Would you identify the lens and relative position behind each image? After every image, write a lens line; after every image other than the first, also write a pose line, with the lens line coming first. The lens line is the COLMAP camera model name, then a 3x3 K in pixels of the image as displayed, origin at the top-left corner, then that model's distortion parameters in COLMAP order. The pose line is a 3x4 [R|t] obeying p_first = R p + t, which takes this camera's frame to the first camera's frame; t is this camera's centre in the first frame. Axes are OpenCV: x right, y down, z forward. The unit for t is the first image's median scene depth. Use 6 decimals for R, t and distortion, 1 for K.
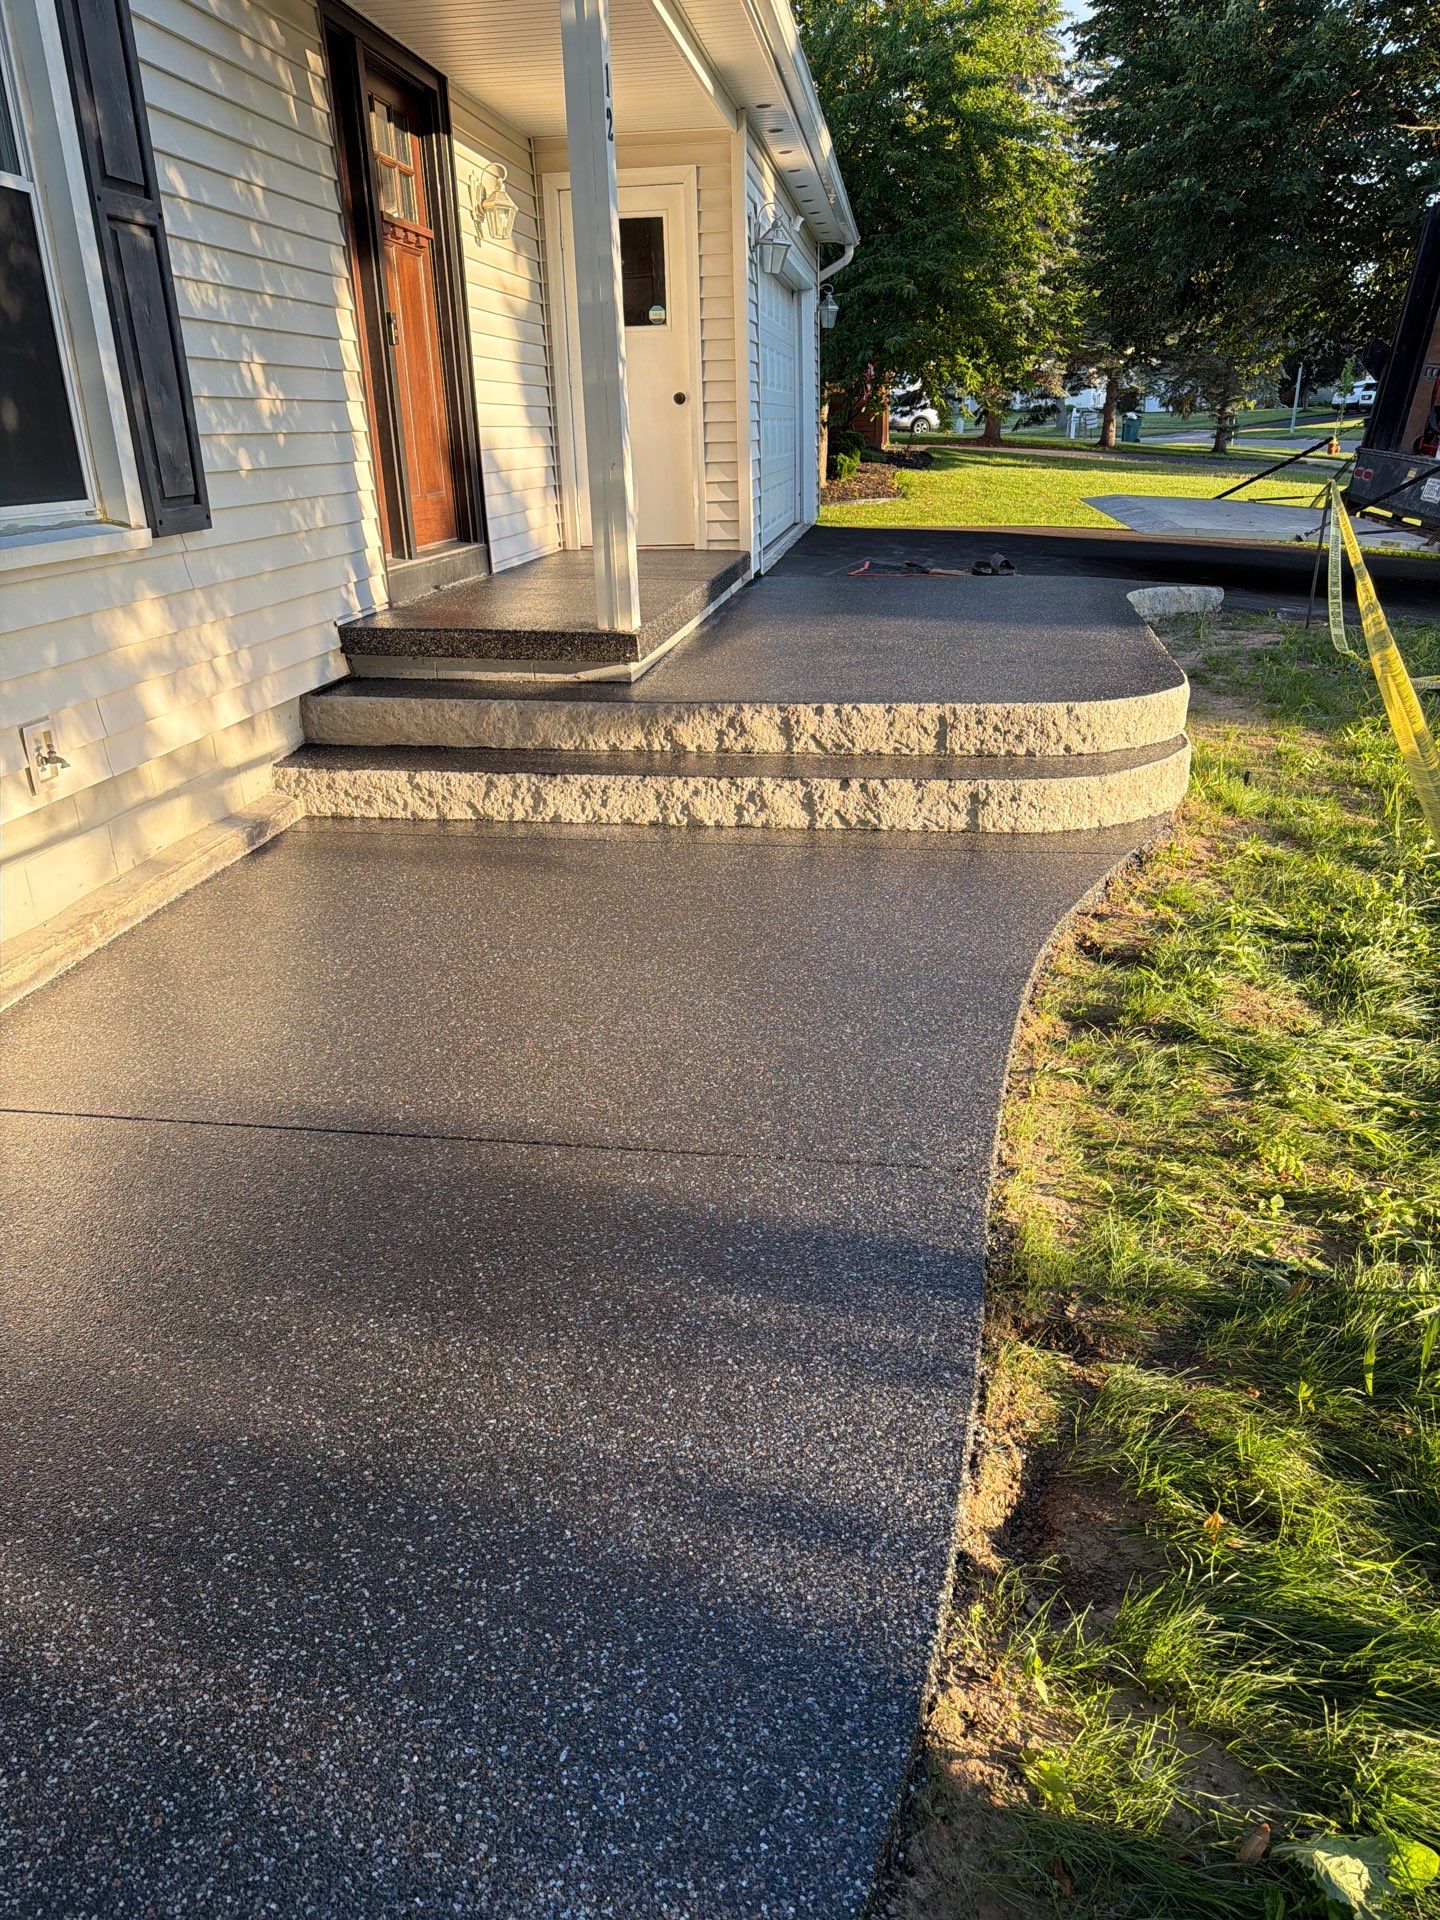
lens RADIAL K [[1352.4, 0, 713.3], [0, 1352.4, 947.9], [0, 0, 1]] dist [0.027101, -0.027861]
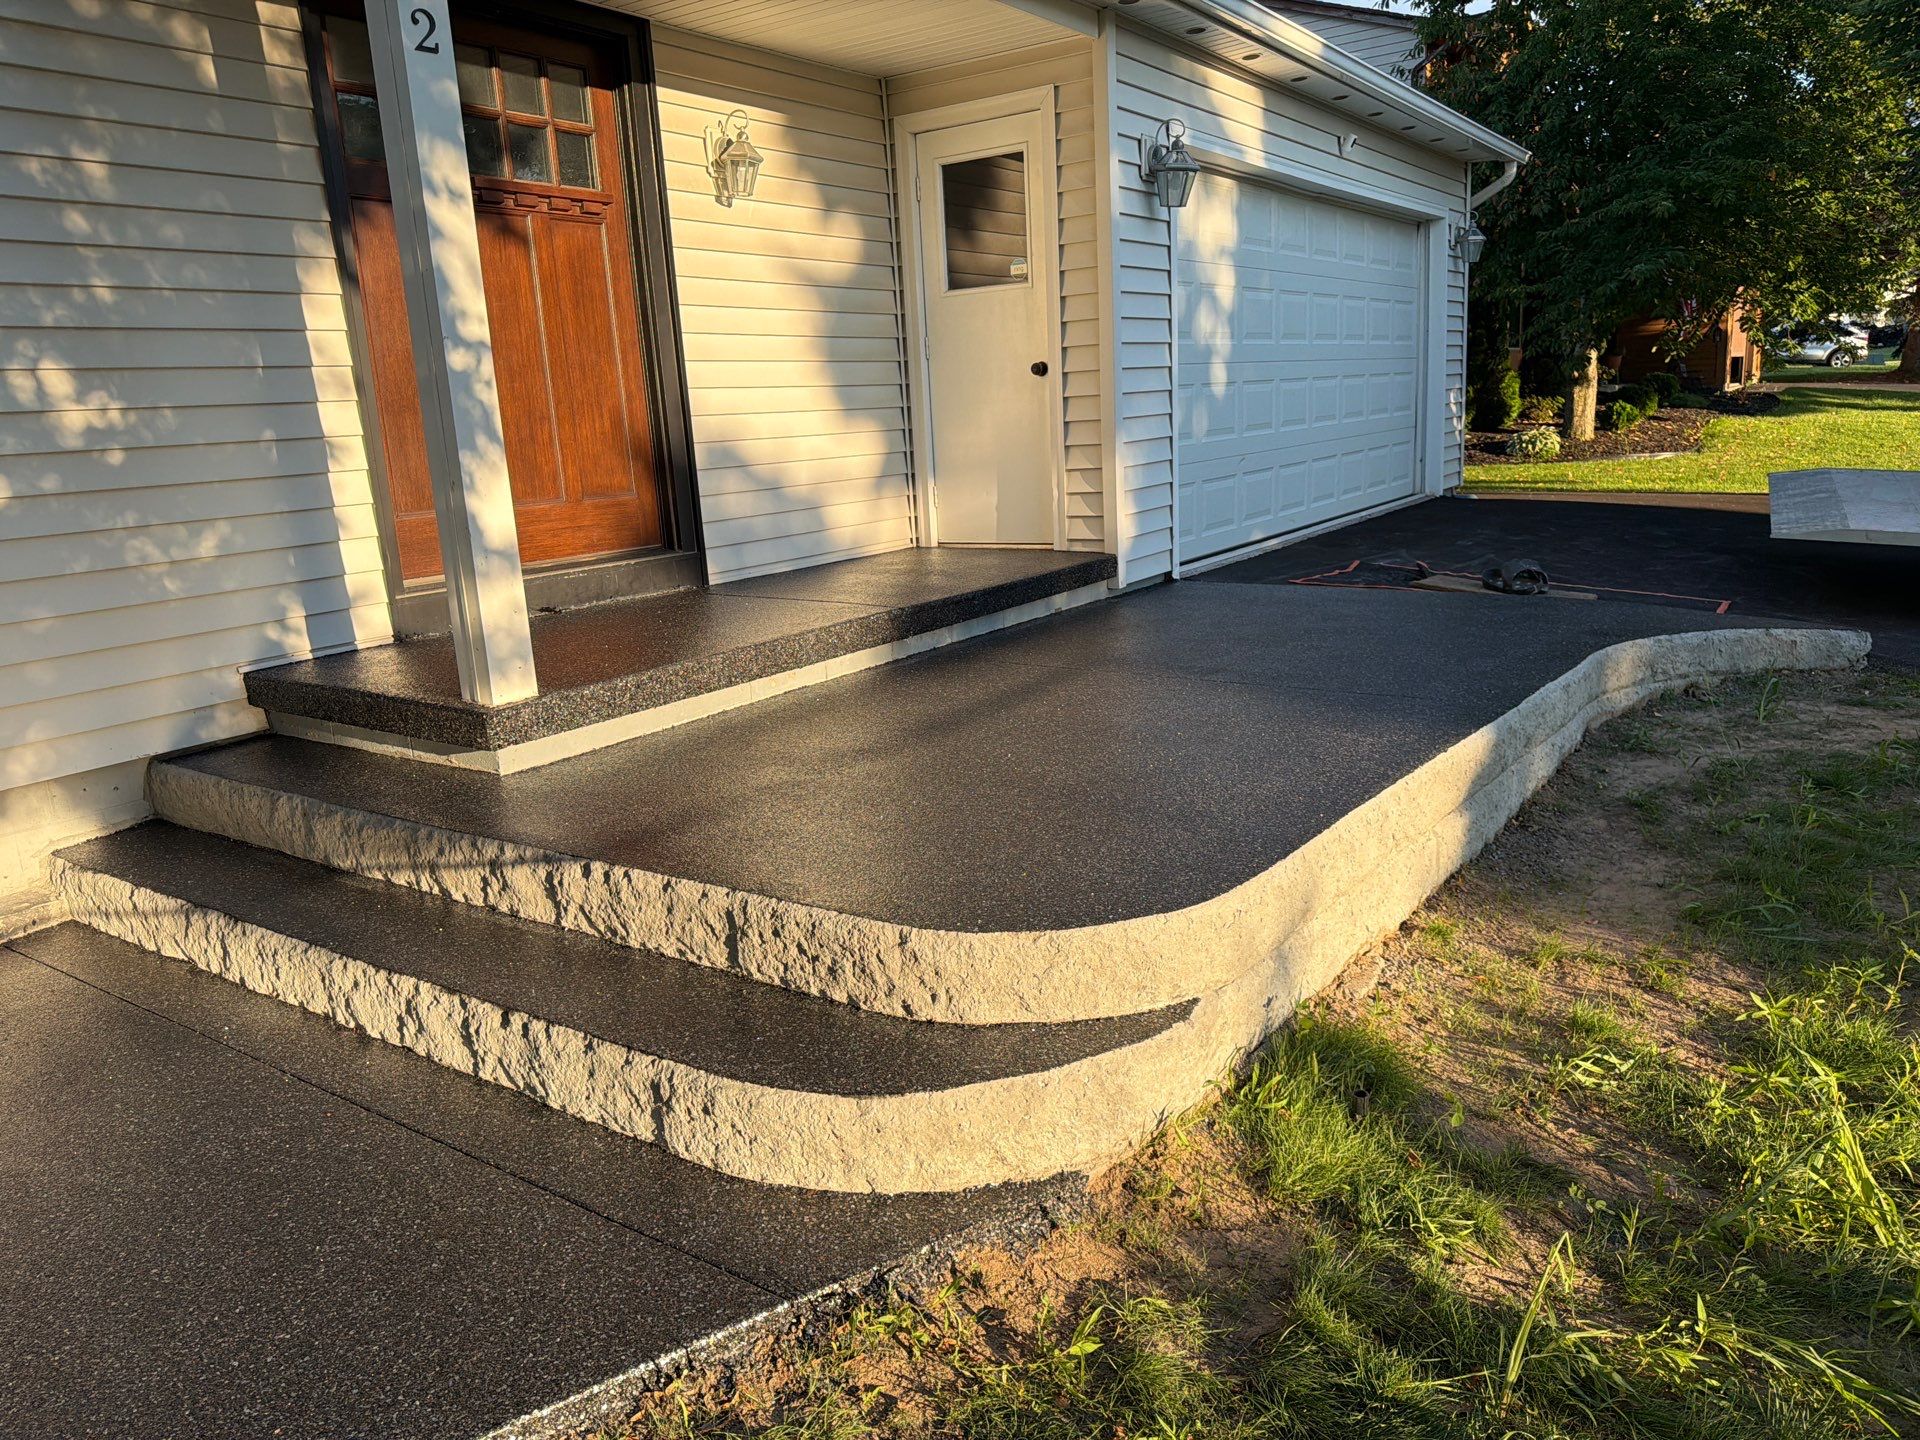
lens RADIAL K [[1337.5, 0, 952.1], [0, 1337.5, 713.5], [0, 0, 1]] dist [0.160499, -0.273009]
pose [[0.898177, 0.077777, -0.432699, 0.518010], [-0.129789, 0.987269, -0.091948, -0.223338], [0.420039, 0.138745, 0.896837, 0.527355]]
